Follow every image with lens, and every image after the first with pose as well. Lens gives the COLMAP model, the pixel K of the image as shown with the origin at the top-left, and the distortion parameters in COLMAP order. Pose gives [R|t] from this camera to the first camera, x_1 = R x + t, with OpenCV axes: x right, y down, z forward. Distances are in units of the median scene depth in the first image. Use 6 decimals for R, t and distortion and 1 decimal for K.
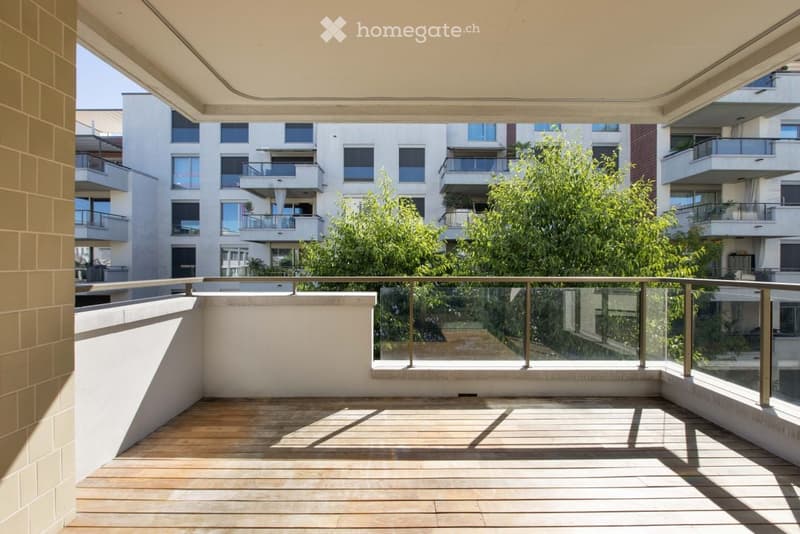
lens RADIAL K [[448.3, 0, 393.1], [0, 448.3, 265.4], [0, 0, 1]] dist [-0.011881, 0.000840]
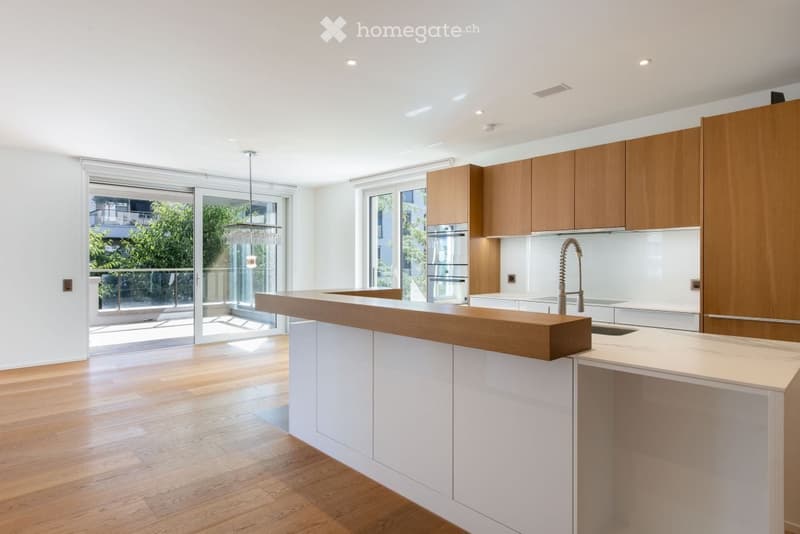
lens RADIAL K [[448.3, 0, 398.1], [0, 448.3, 265.2], [0, 0, 1]] dist [-0.011881, 0.000840]
pose [[0.748444, -0.006986, 0.663162, -0.103535], [0.003286, 0.999971, 0.006825, -0.001272], [-0.663190, -0.002929, 0.748445, -0.415129]]
